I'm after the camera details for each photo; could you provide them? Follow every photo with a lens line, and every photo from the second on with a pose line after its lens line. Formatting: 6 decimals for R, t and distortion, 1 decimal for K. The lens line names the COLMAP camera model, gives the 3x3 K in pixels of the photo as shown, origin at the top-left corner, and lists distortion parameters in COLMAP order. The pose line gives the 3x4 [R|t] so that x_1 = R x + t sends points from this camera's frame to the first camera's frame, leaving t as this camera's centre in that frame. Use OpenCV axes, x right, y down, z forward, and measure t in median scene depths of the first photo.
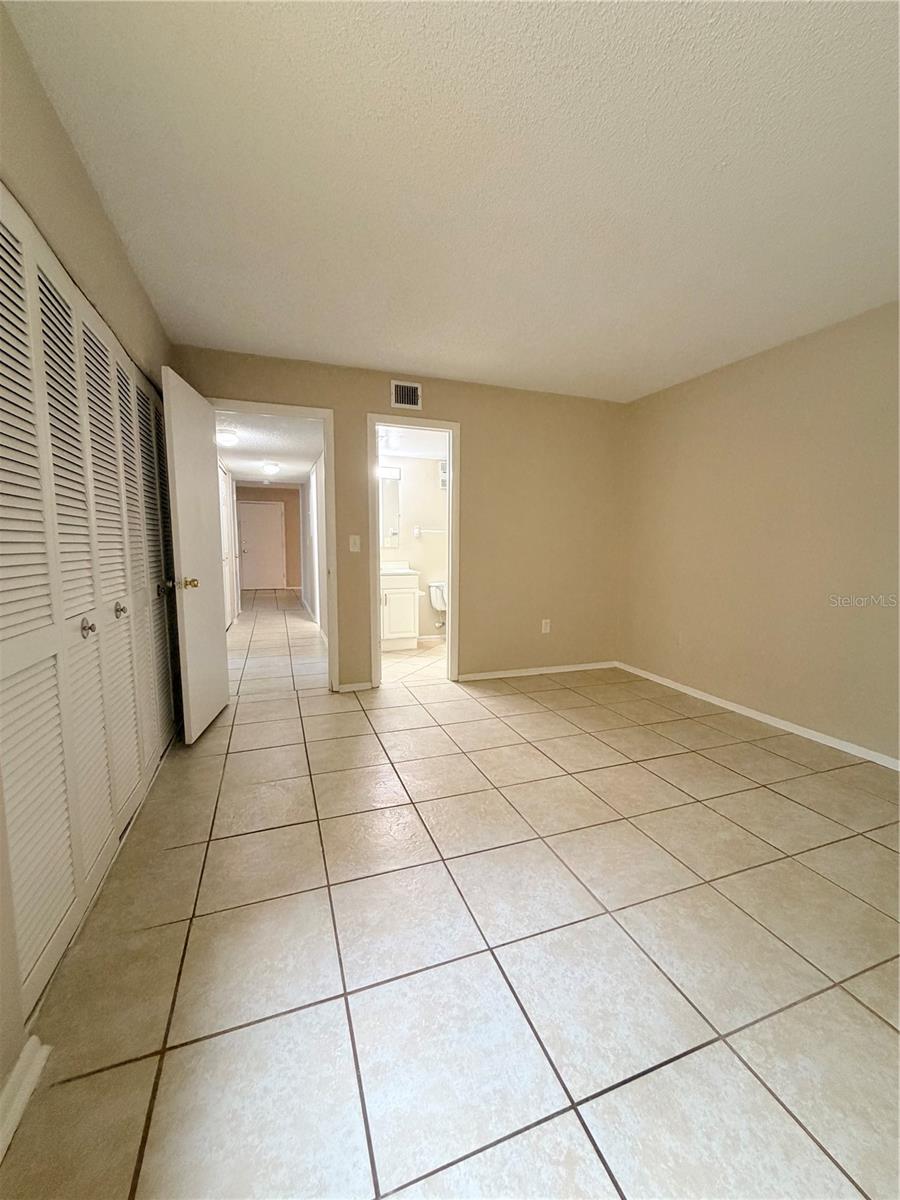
lens RADIAL K [[479.0, 0, 451.3], [0, 479.0, 600.3], [0, 0, 1]] dist [-0.000025, 0.000024]
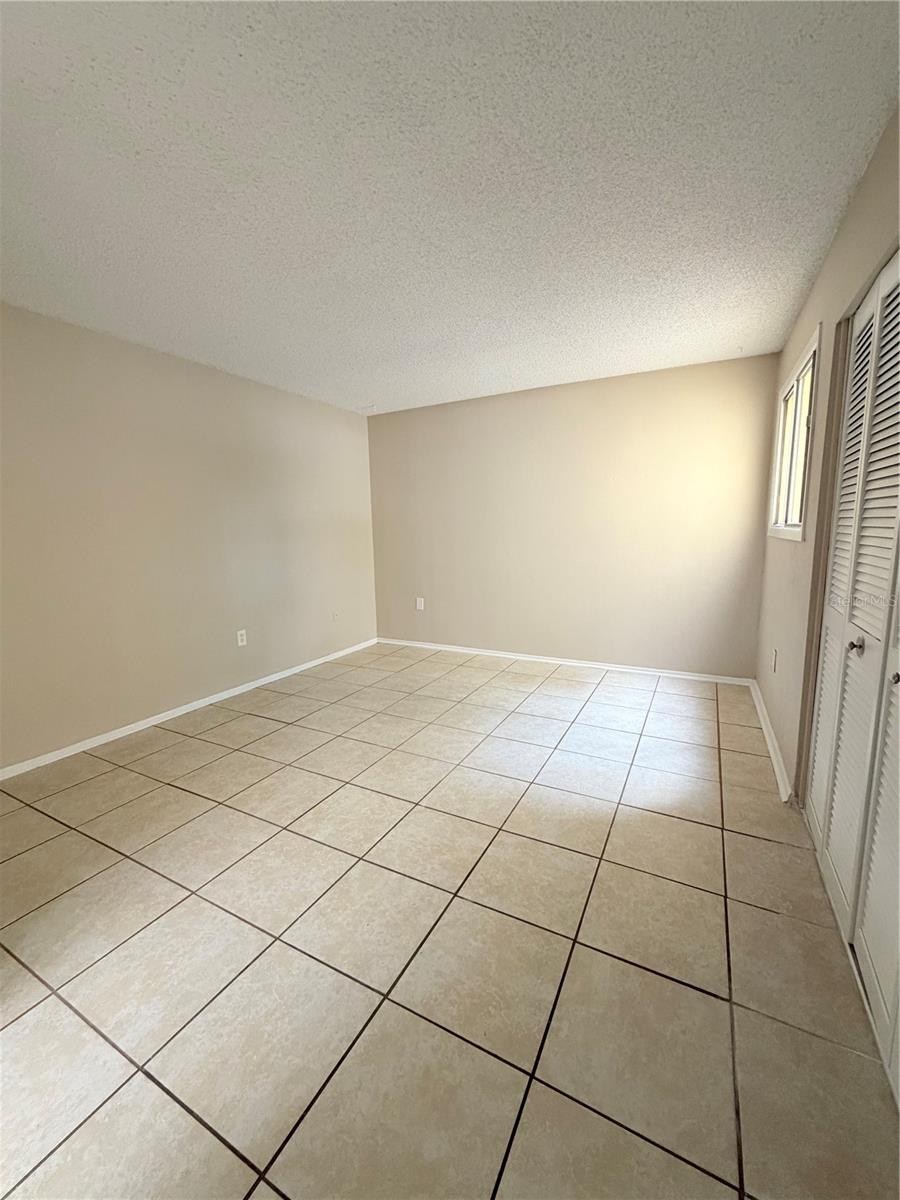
lens RADIAL K [[479.0, 0, 451.3], [0, 479.0, 600.3], [0, 0, 1]] dist [-0.000025, 0.000024]
pose [[-0.672655, -0.103931, 0.732621, -0.553645], [0.099868, 0.968277, 0.229055, -0.194502], [-0.733186, 0.227241, -0.640937, 1.332240]]
